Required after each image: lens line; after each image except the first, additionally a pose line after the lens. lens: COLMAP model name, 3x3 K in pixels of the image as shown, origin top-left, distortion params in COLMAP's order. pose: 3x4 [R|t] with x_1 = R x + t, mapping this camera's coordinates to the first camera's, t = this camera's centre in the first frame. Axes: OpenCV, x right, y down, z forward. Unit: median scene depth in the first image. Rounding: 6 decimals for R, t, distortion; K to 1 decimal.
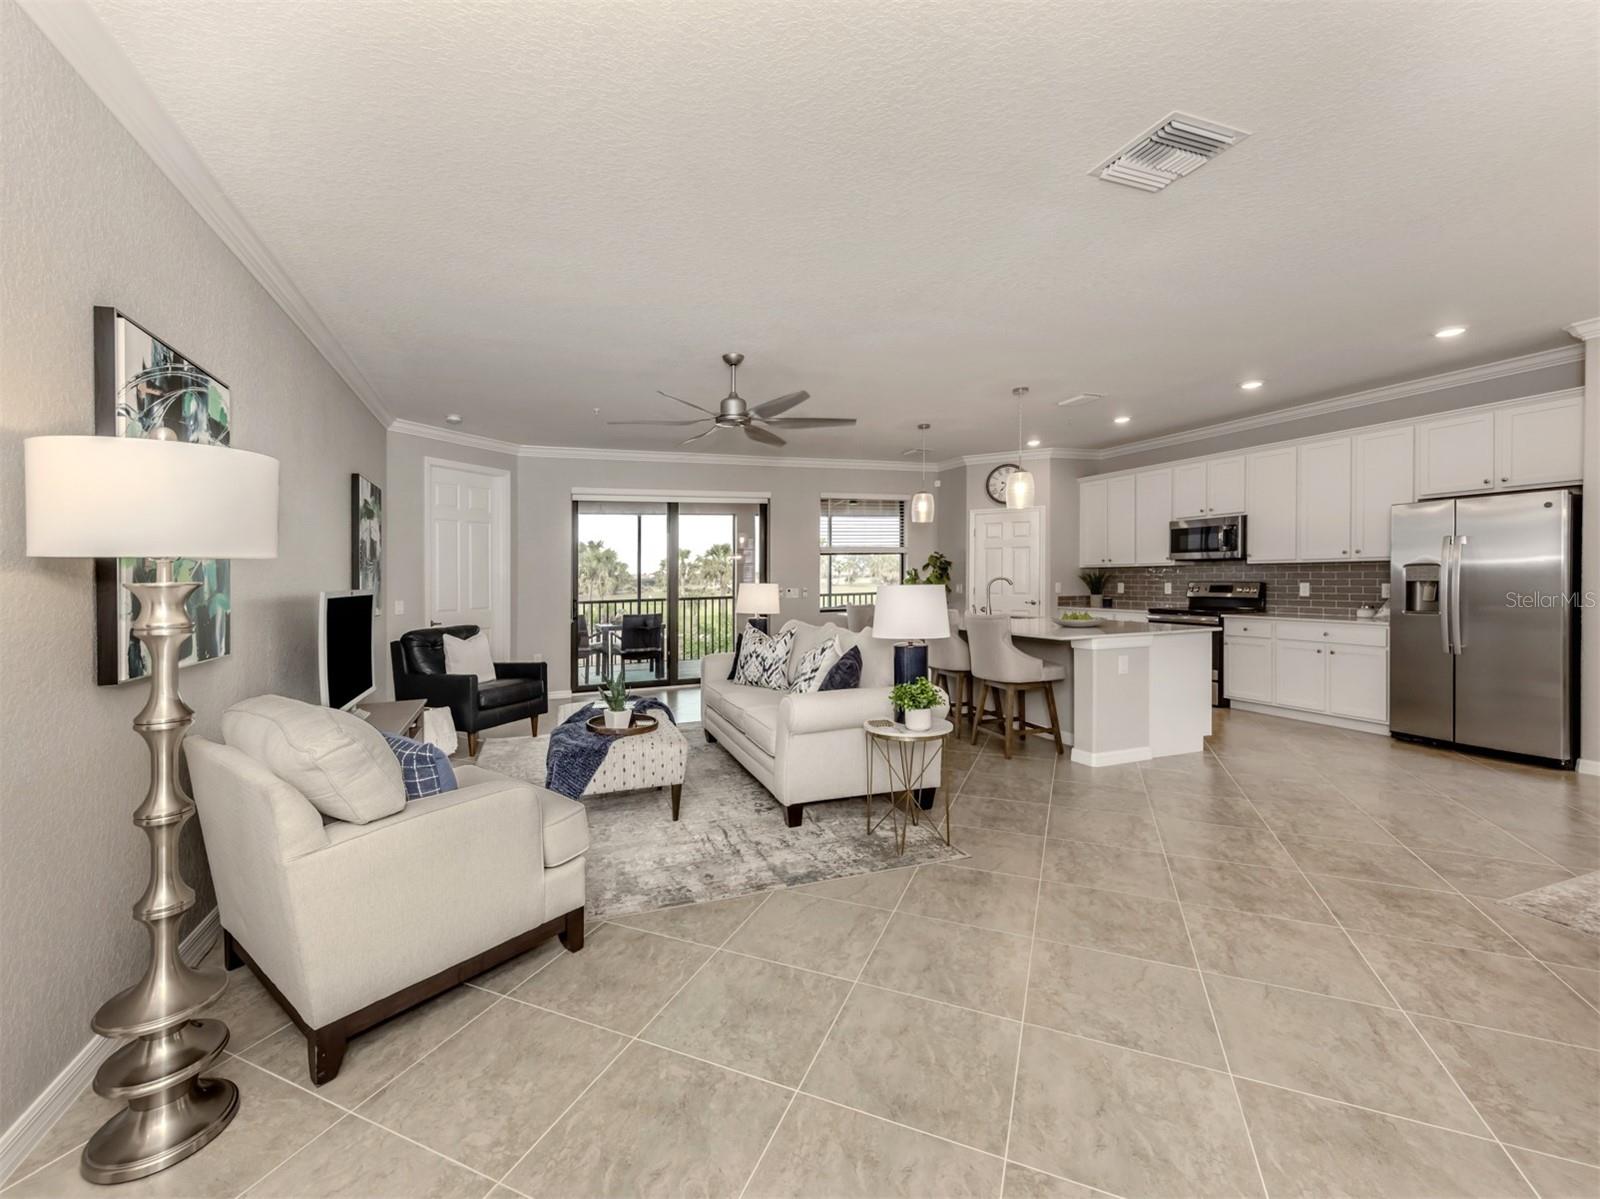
lens RADIAL K [[664.2, 0, 765.6], [0, 664.2, 616.3], [0, 0, 1]] dist [0.003162, 0.001396]
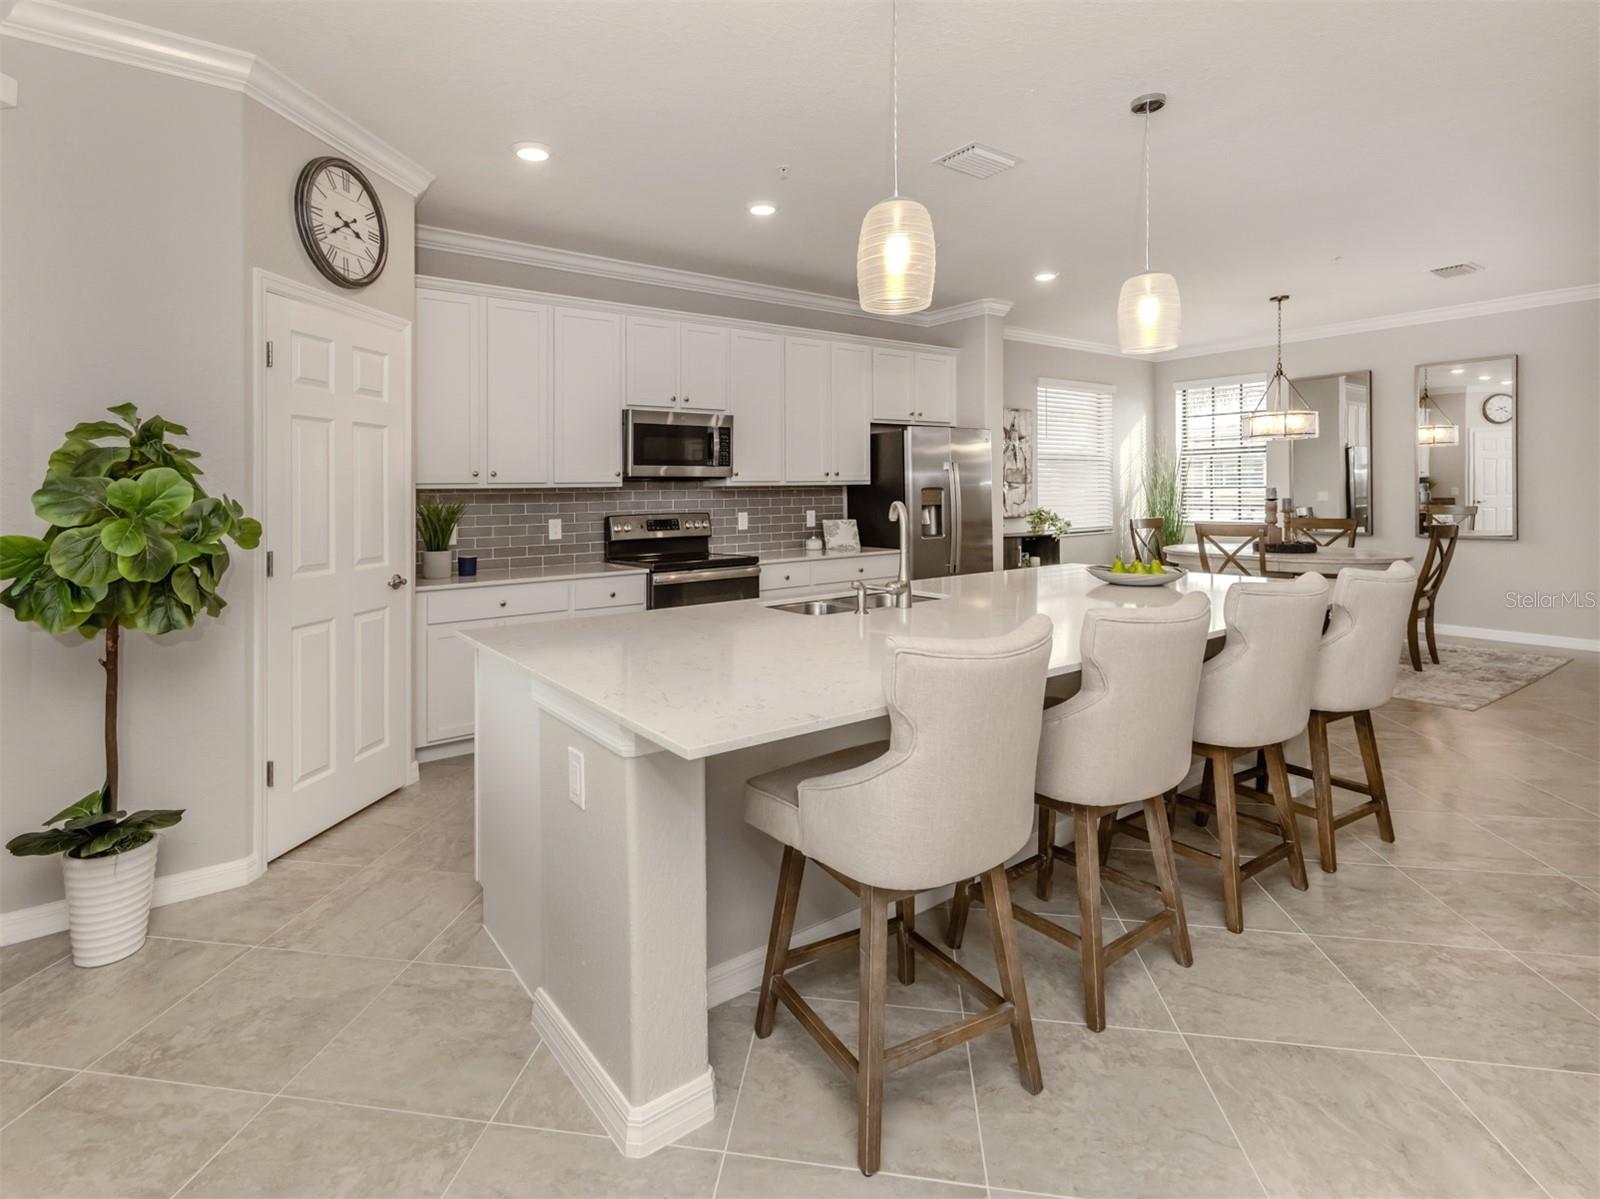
lens RADIAL K [[798.6, 0, 760.3], [0, 798.6, 497.8], [0, 0, 1]] dist [0.002996, -0.000552]
pose [[-0.271447, 0.013861, 0.962354, -0.077053], [0.075844, 0.997095, 0.007032, -0.068321], [-0.959460, 0.074898, -0.271709, 1.168620]]
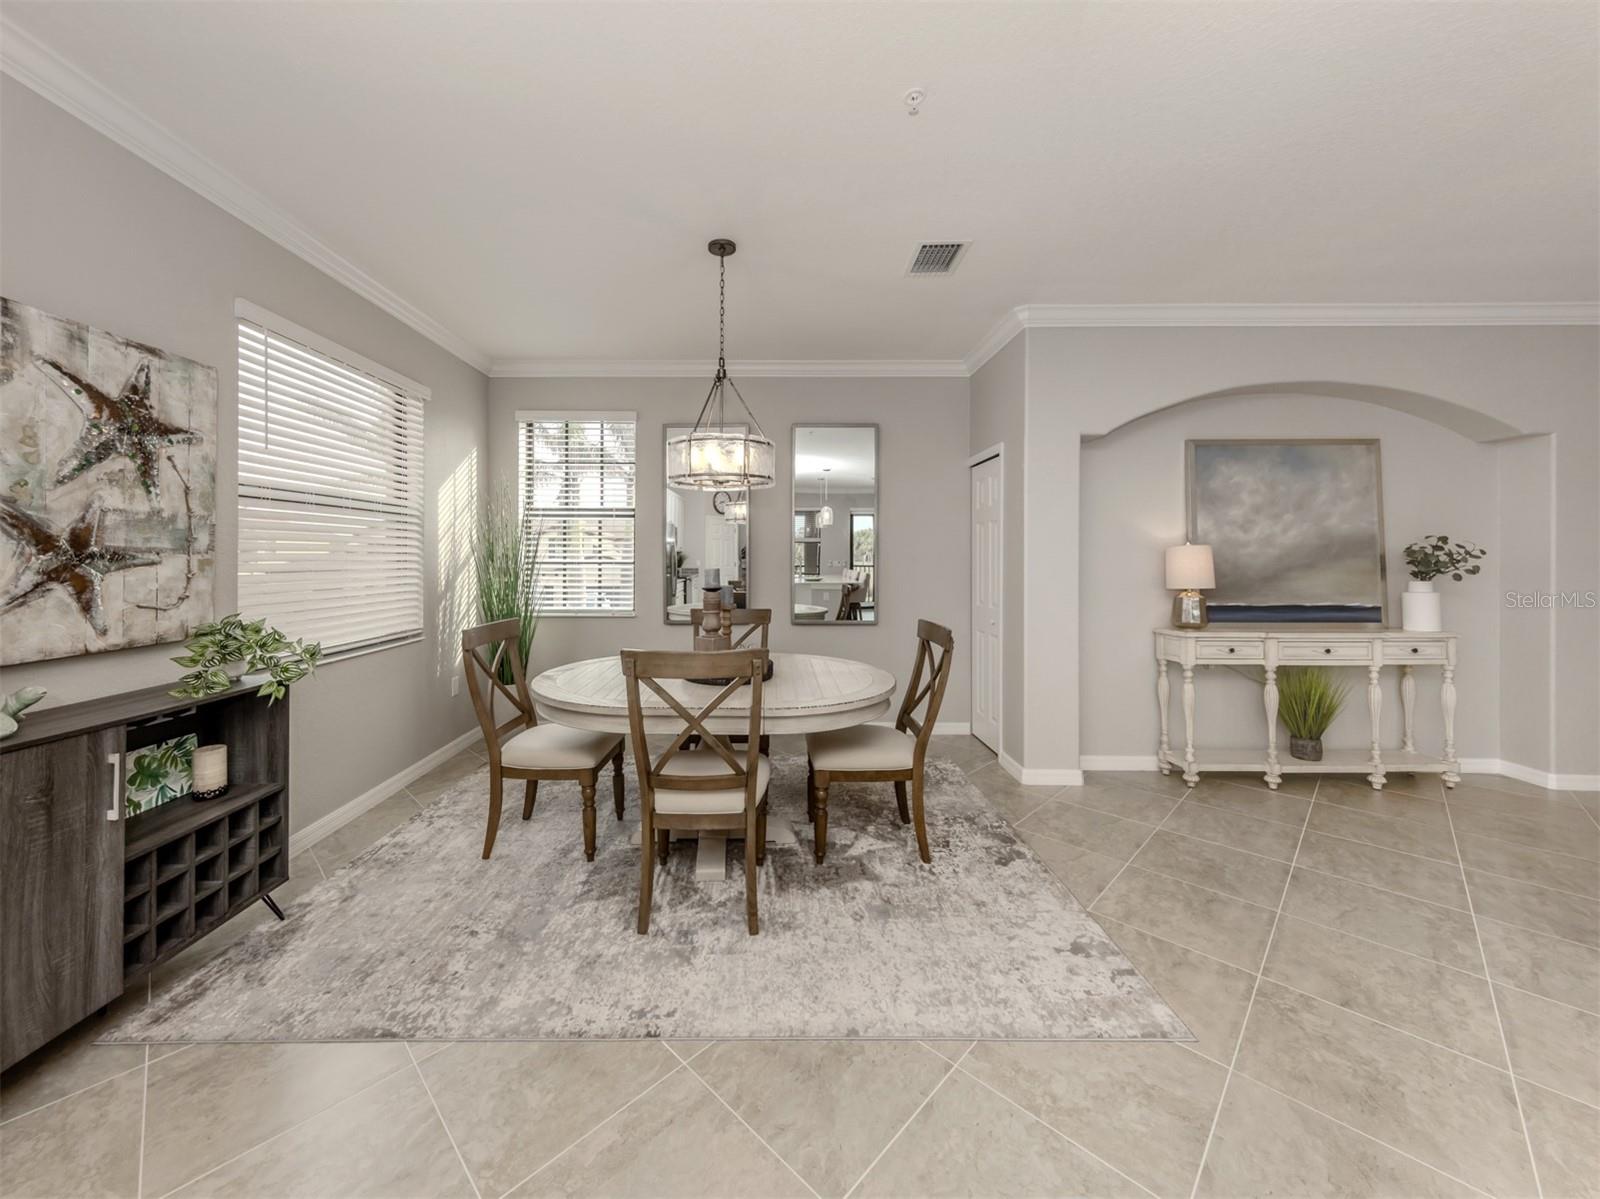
lens RADIAL K [[595.3, 0, 766.7], [0, 595.3, 556.7], [0, 0, 1]] dist [0.009709, -0.002043]
pose [[-0.938360, 0.016406, 0.345271, 0.513799], [0.036593, 0.997975, 0.052031, -0.055065], [-0.343718, 0.061458, -0.937060, 0.685885]]
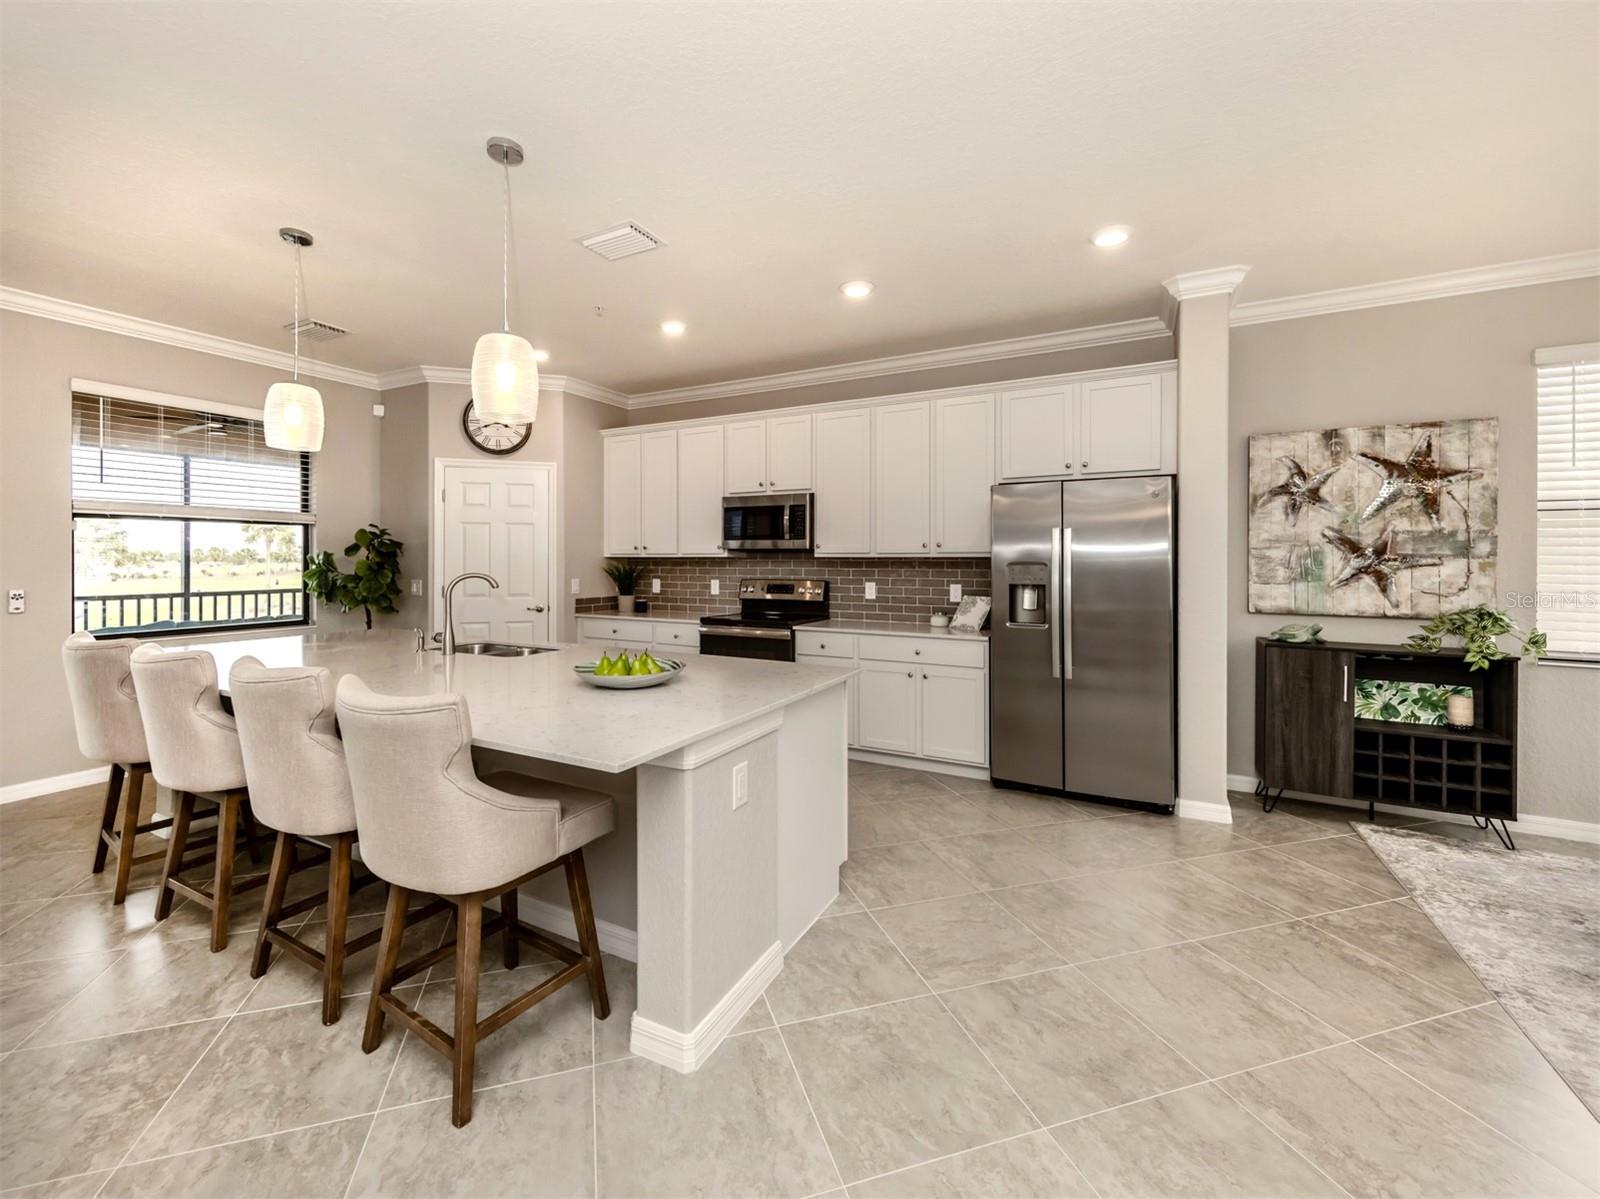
lens RADIAL K [[664.2, 0, 781.7], [0, 664.2, 561.1], [0, 0, 1]] dist [0.003162, 0.001396]
pose [[0.744211, 0.019221, 0.667668, 0.184590], [0.023635, 0.998202, -0.055081, -0.032685], [-0.667526, 0.056773, 0.742419, 0.452602]]
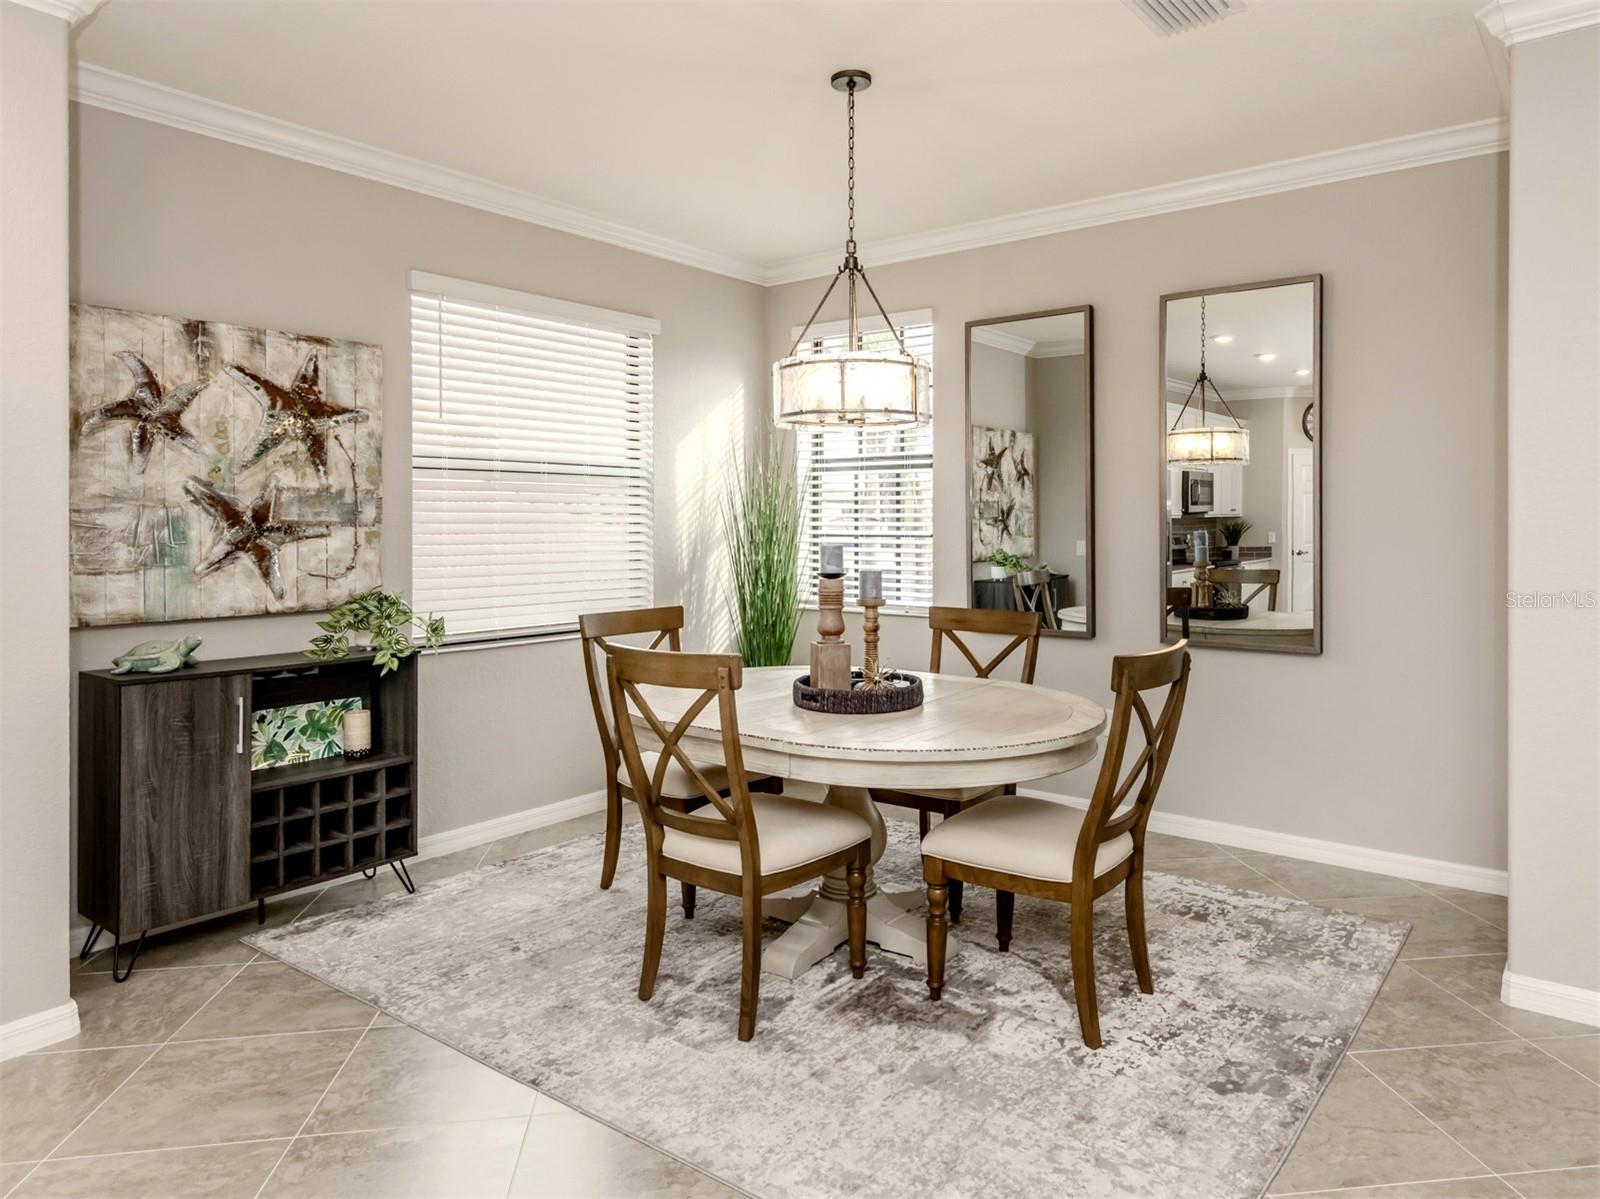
lens RADIAL K [[1030.3, 0, 867.9], [0, 1030.3, 524.9], [0, 0, 1]] dist [0.012010, -0.008645]
pose [[-0.561821, 0.017233, 0.827079, 0.259102], [0.062393, 0.997818, 0.021592, -0.046239], [-0.824903, 0.063734, -0.561670, 0.574788]]
